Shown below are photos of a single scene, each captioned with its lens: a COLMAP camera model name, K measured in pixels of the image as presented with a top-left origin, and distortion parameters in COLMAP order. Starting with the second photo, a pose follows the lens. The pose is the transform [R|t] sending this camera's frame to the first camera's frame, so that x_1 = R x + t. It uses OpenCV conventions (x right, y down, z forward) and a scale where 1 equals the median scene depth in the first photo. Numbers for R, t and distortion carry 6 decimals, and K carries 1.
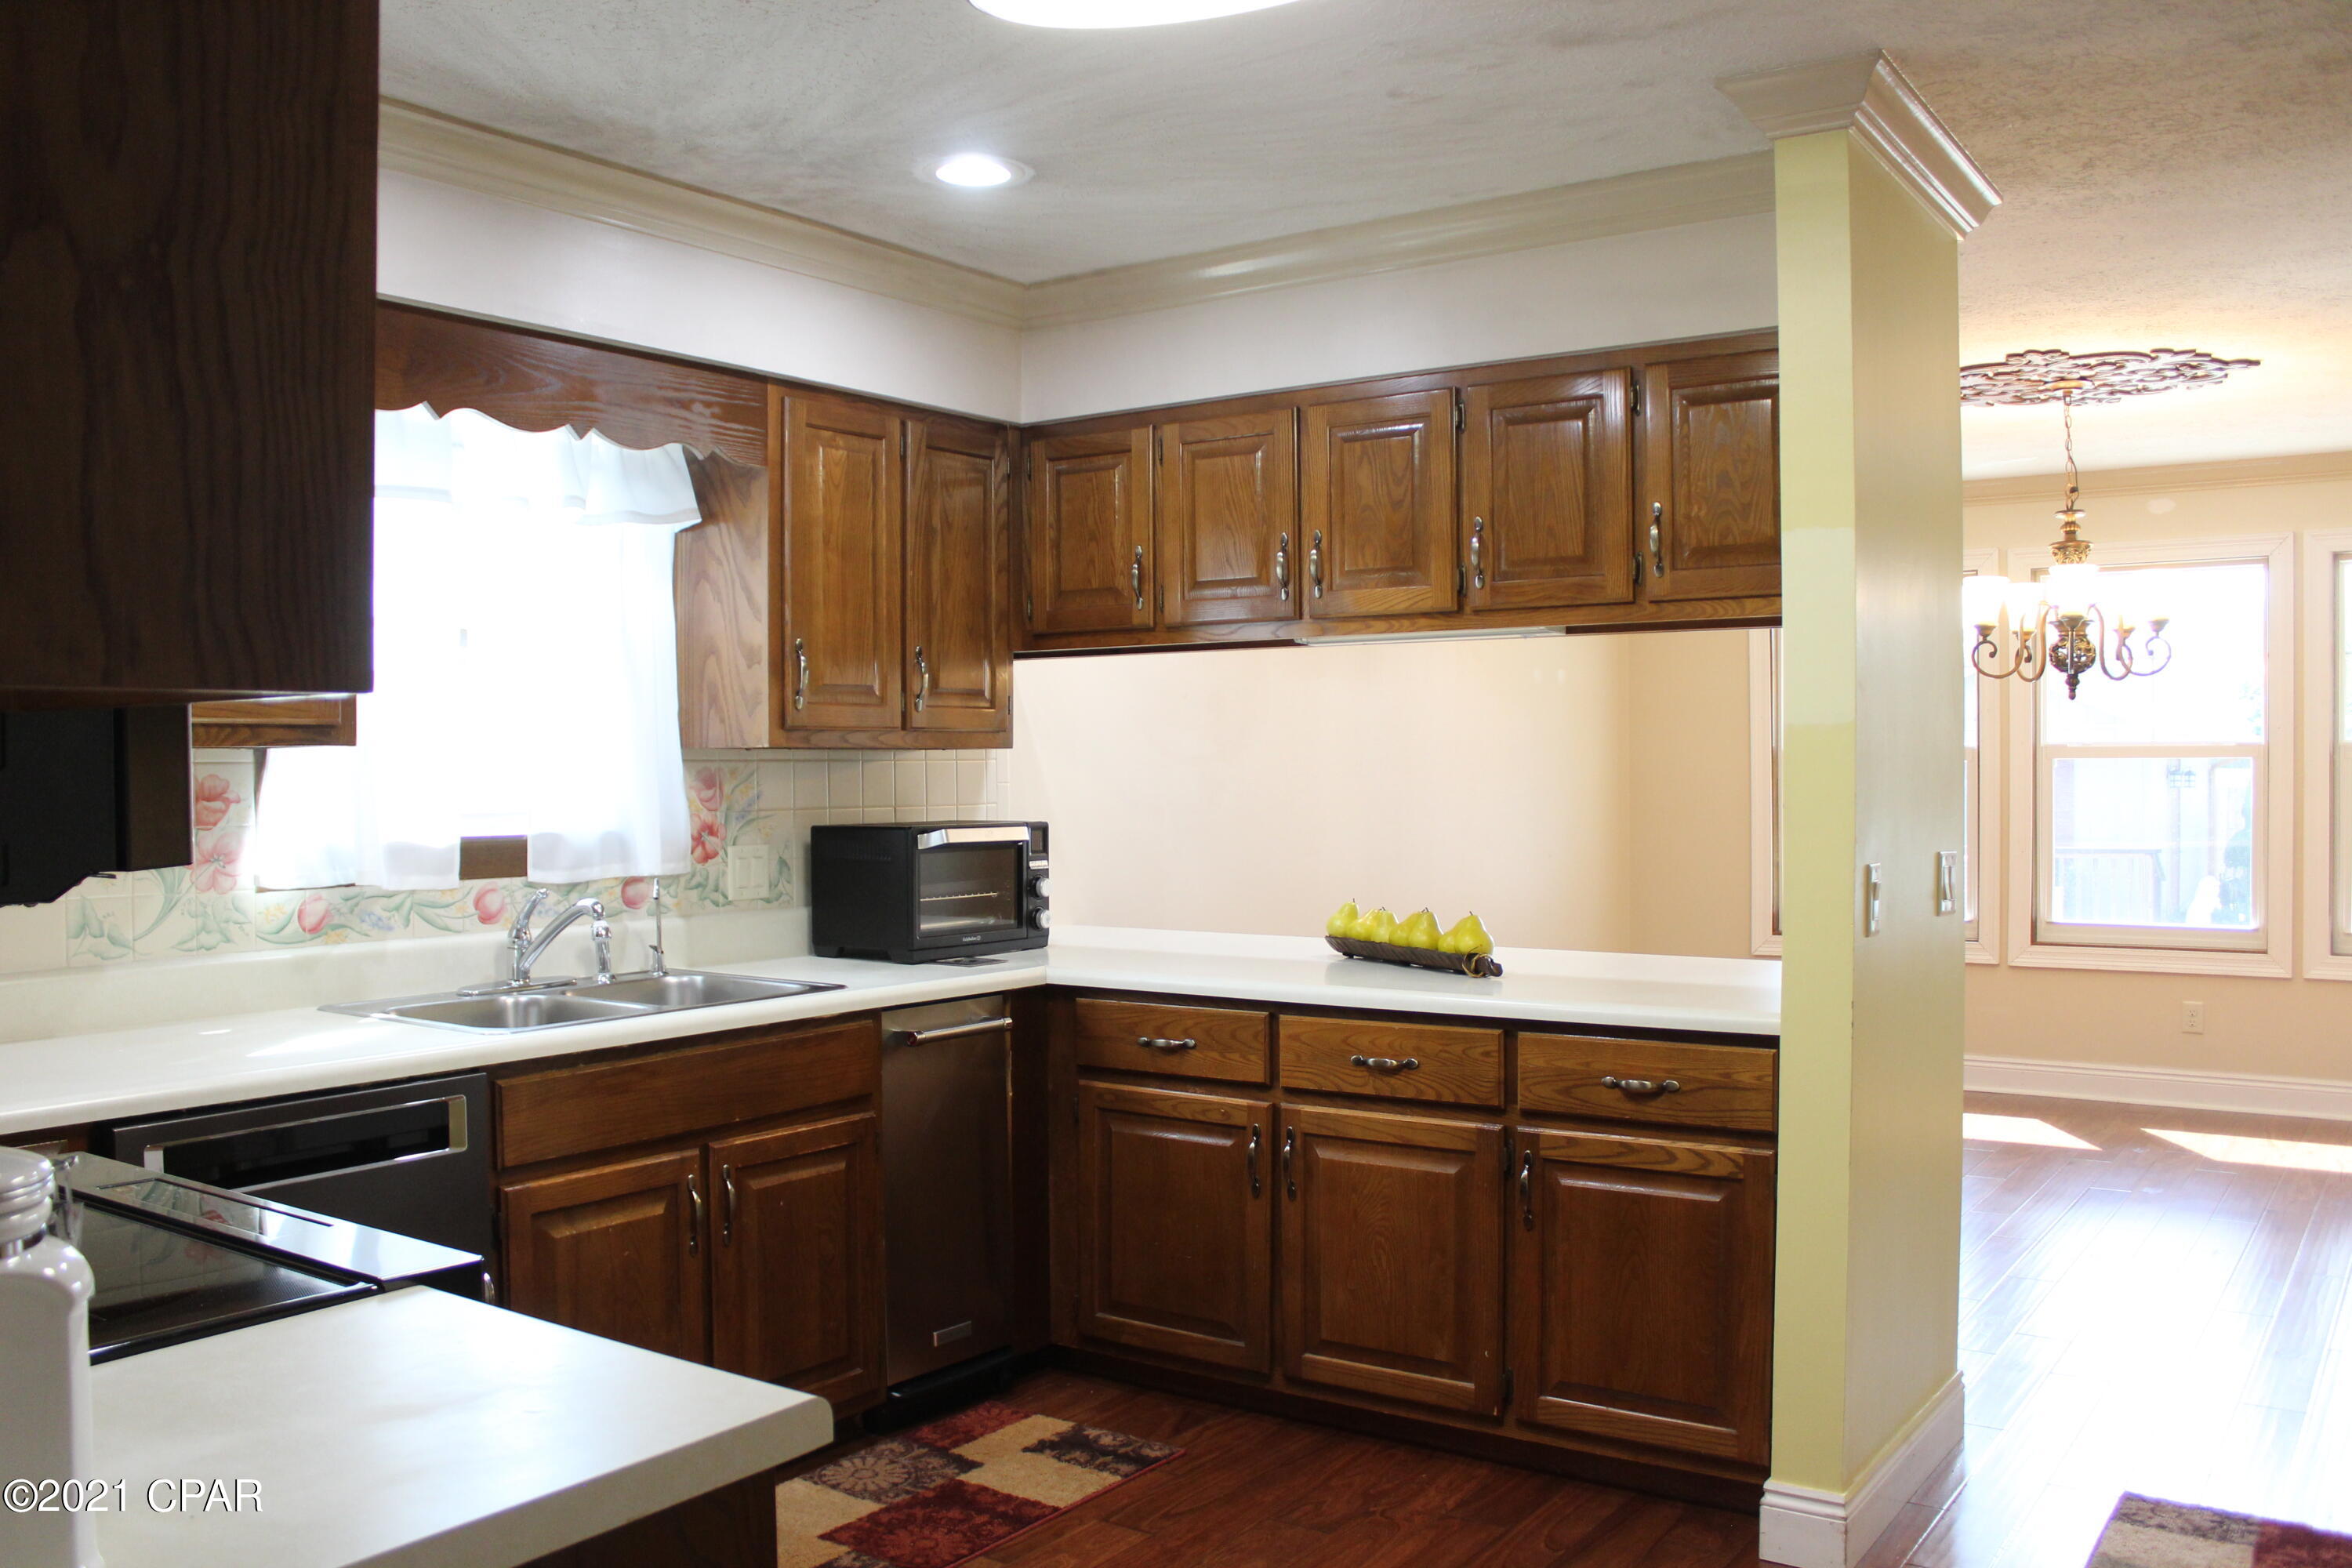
lens RADIAL K [[1956.7, 0, 1173.5], [0, 1956.7, 782.7], [0, 0, 1]] dist [-0.154229, 0.127208]
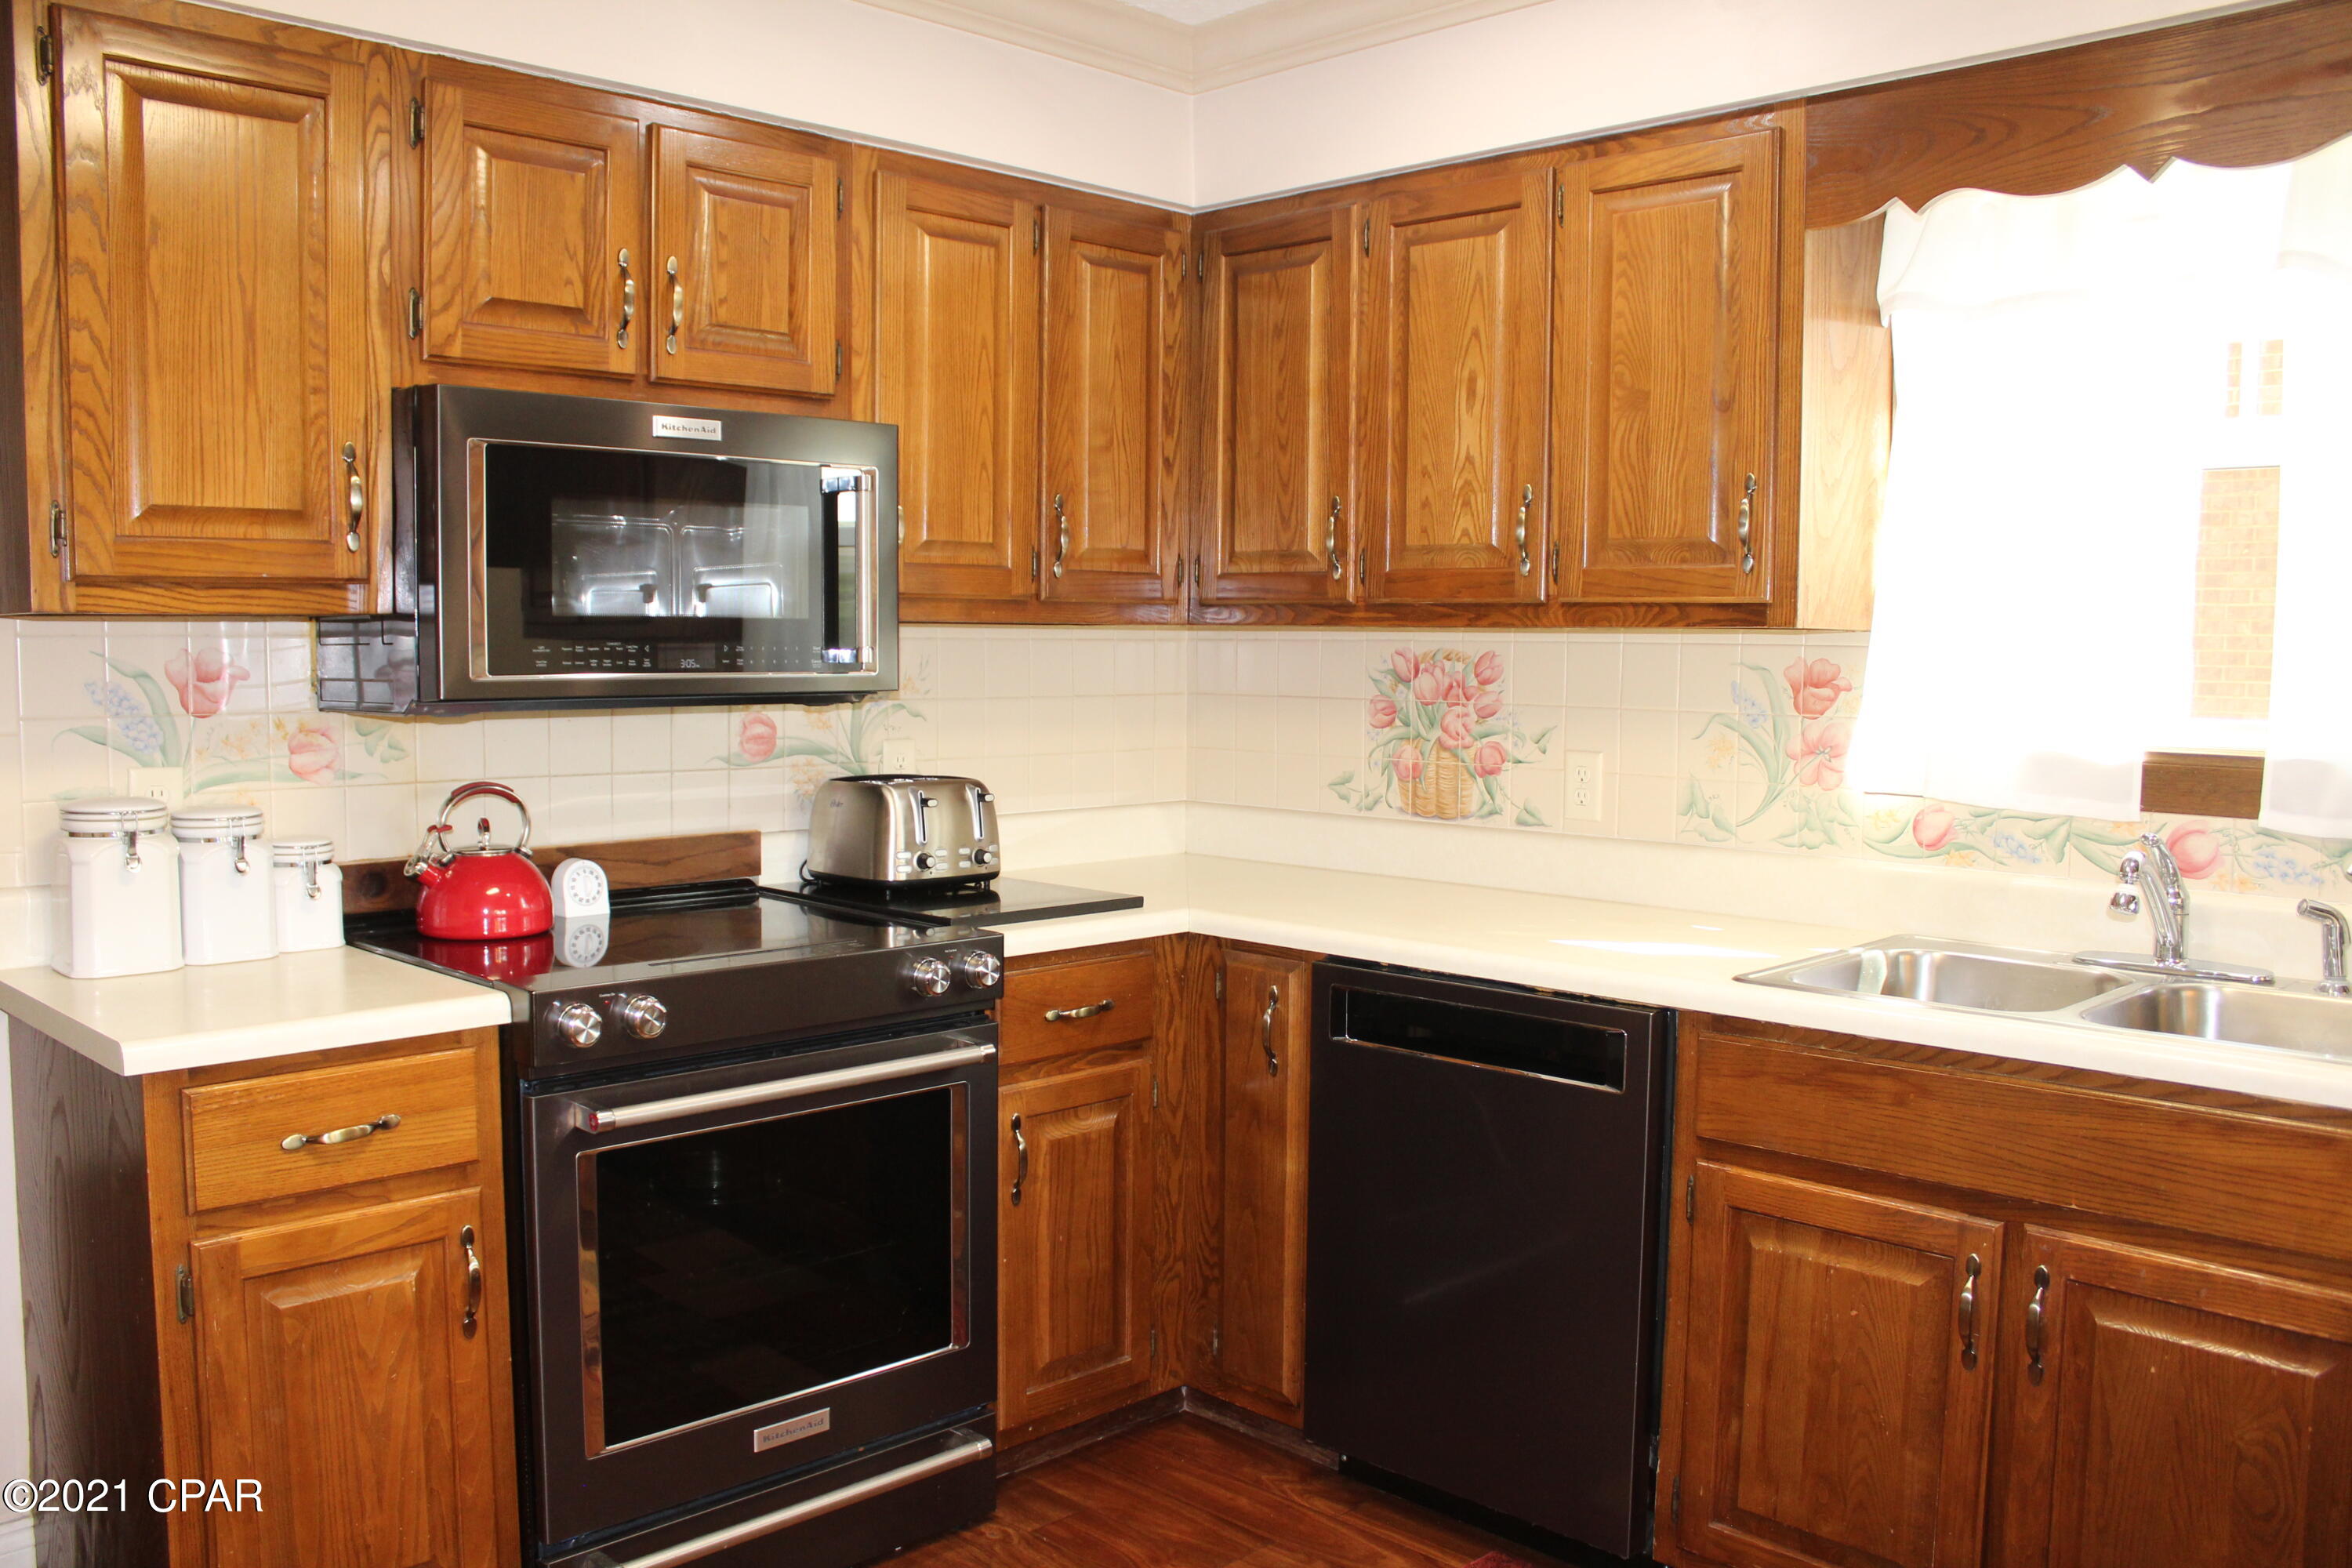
lens RADIAL K [[1956.7, 0, 1171.9], [0, 1956.7, 795.0], [0, 0, 1]] dist [-0.154229, 0.127208]
pose [[-0.179407, 0.081512, -0.980392, 0.454912], [-0.019538, 0.996070, 0.086390, -0.012598], [0.983581, 0.034654, -0.177109, 0.839841]]
